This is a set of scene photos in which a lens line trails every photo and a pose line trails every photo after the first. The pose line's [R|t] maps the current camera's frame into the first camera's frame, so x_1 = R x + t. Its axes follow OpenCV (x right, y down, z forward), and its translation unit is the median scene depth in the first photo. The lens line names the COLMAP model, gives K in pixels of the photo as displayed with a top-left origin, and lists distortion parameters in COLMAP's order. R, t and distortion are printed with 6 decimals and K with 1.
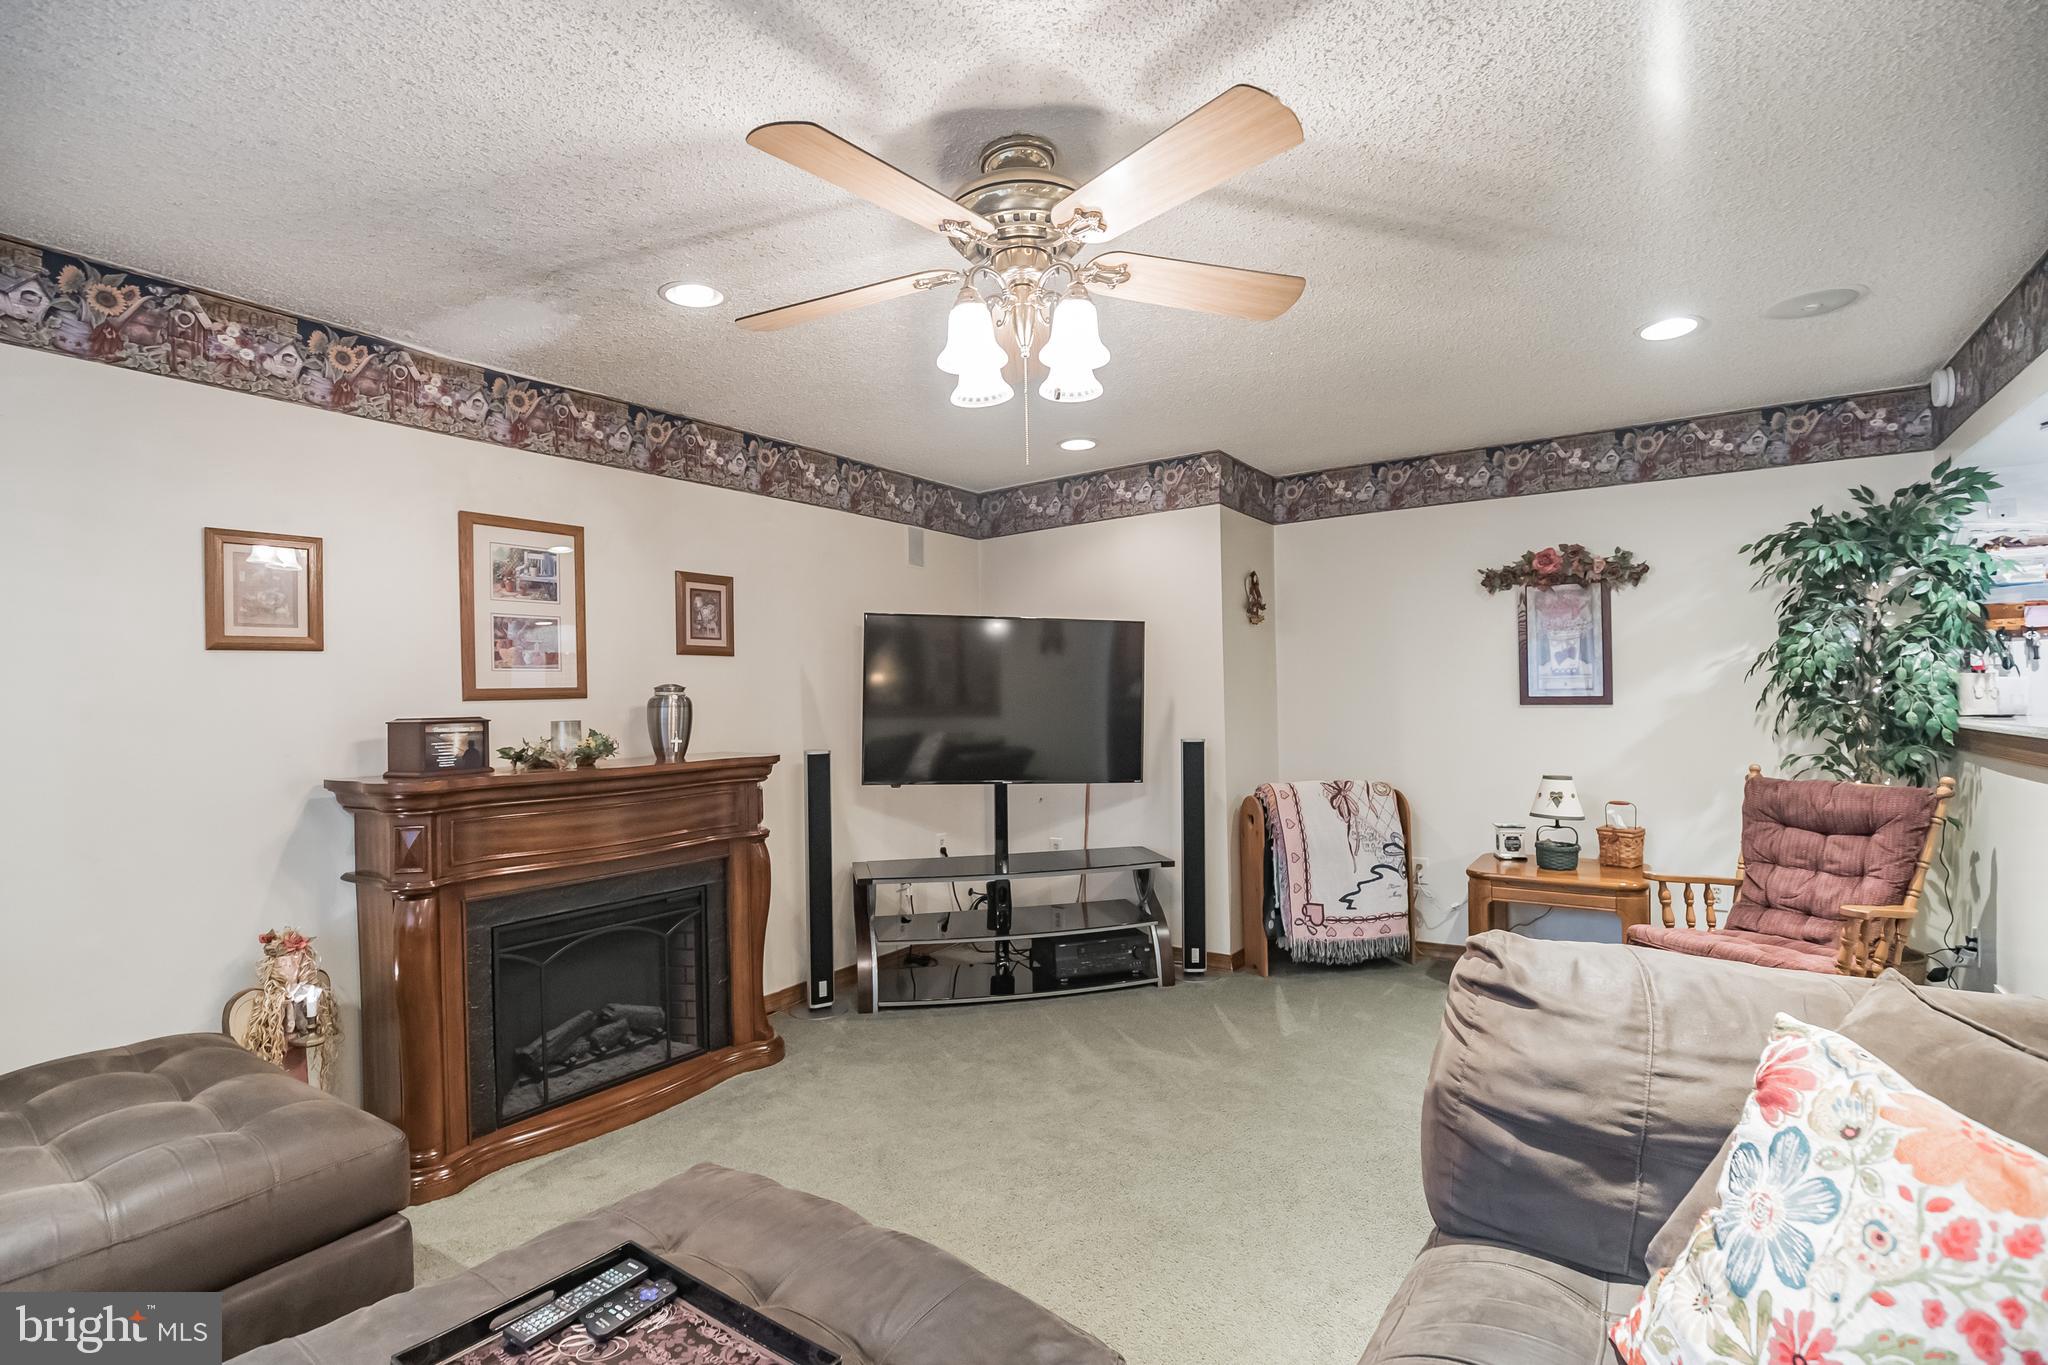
lens RADIAL K [[966.7, 0, 1016.2], [0, 966.7, 683.0], [0, 0, 1]] dist [-0.037105, -0.000088]
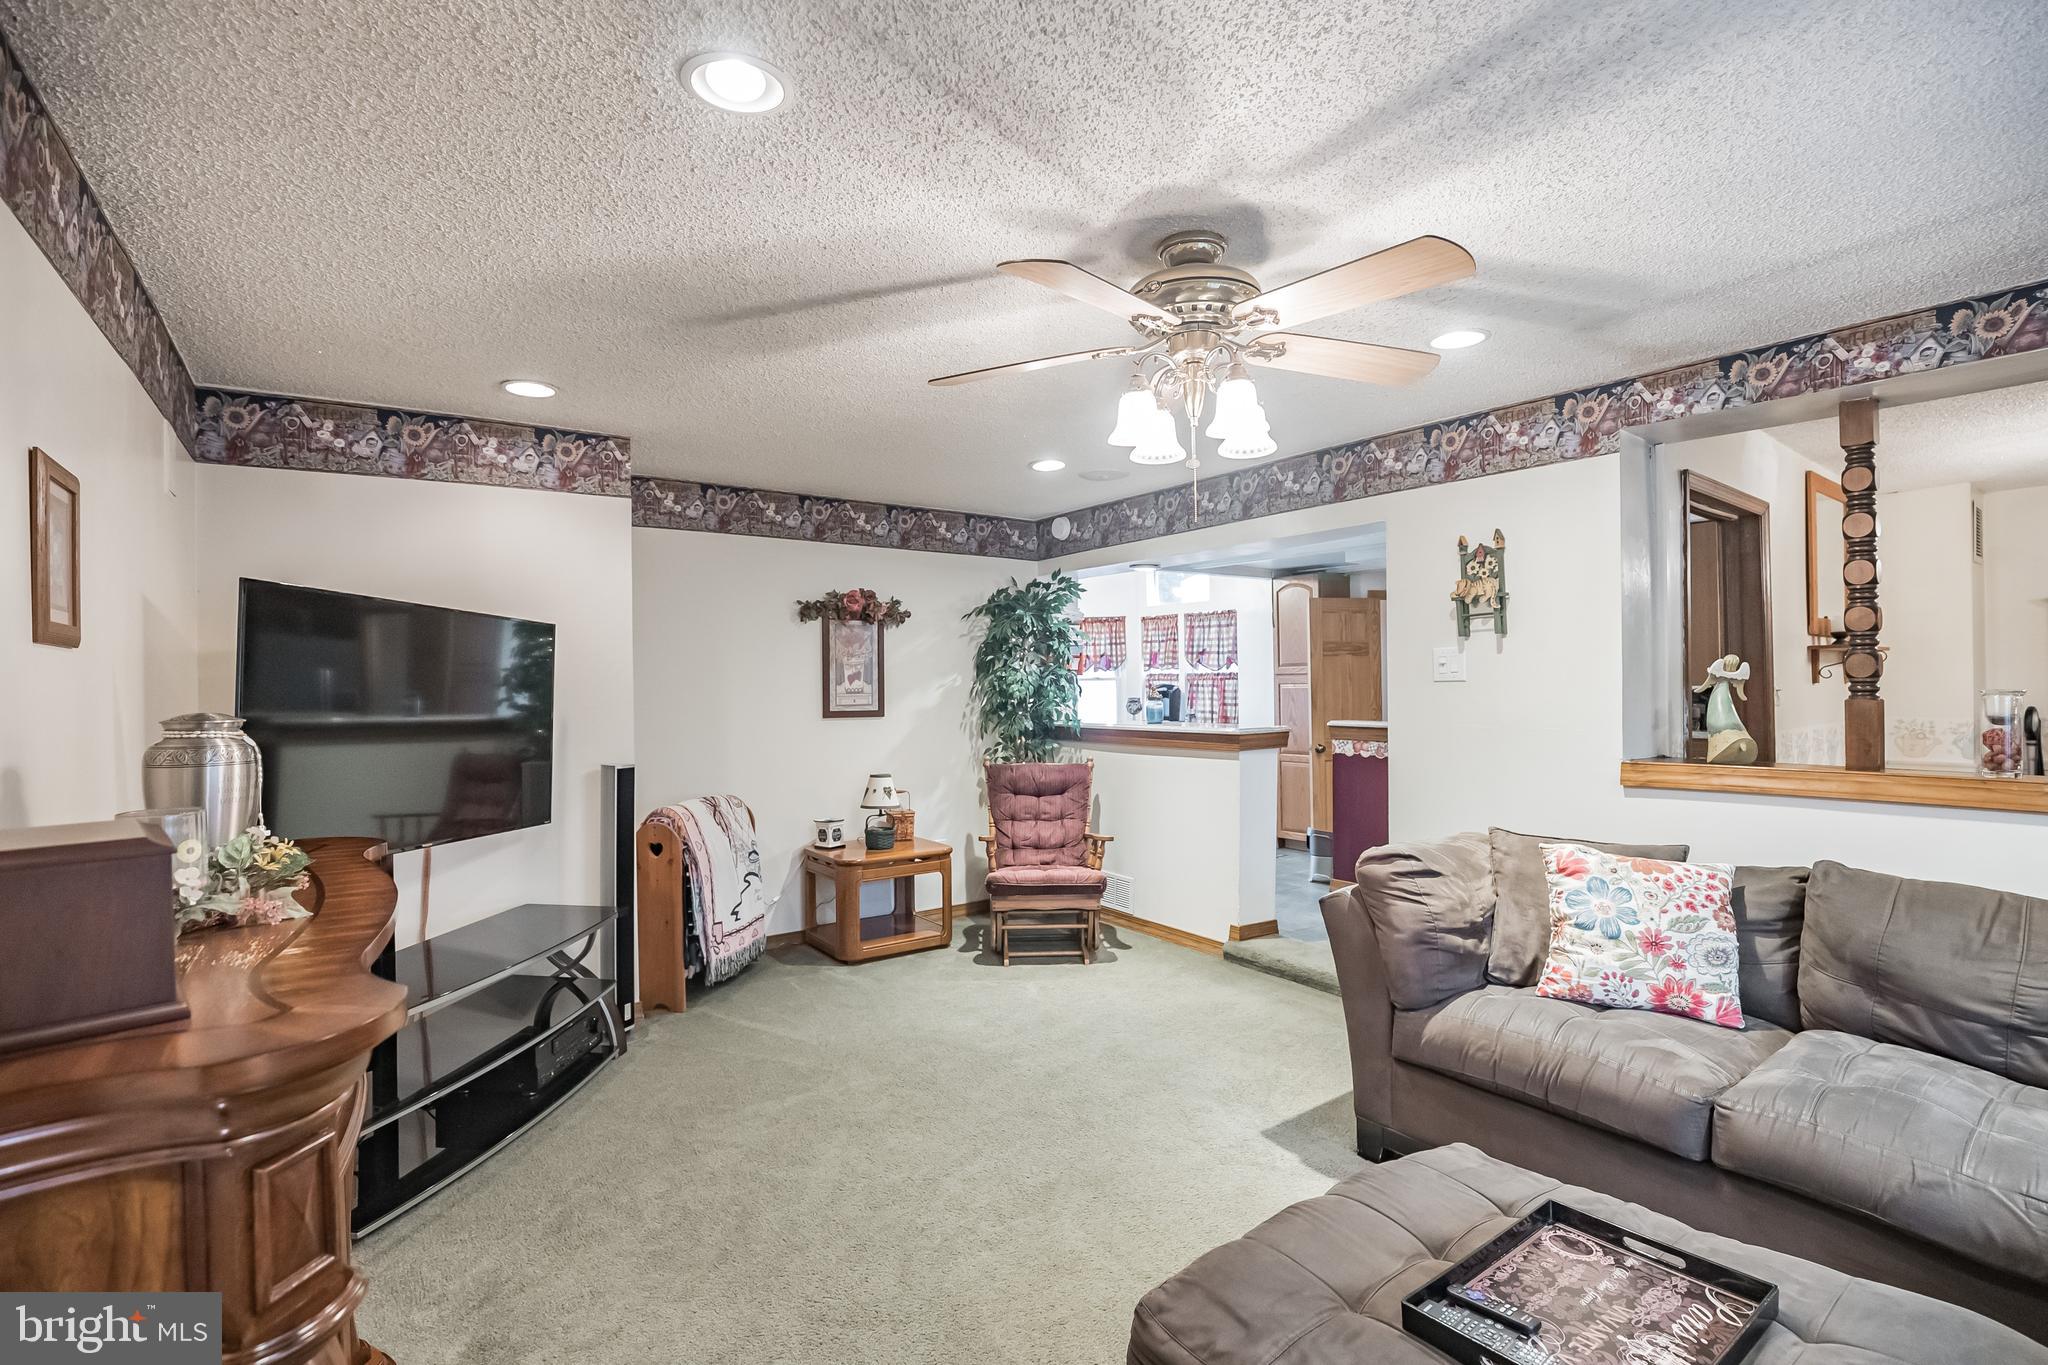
lens RADIAL K [[966.7, 0, 1015.7], [0, 966.7, 688.6], [0, 0, 1]] dist [-0.037105, -0.000088]
pose [[0.308630, 0.008998, 0.951140, -0.582349], [-0.011067, 0.999922, -0.005868, -0.010306], [-0.951118, -0.008716, 0.308705, 0.434338]]
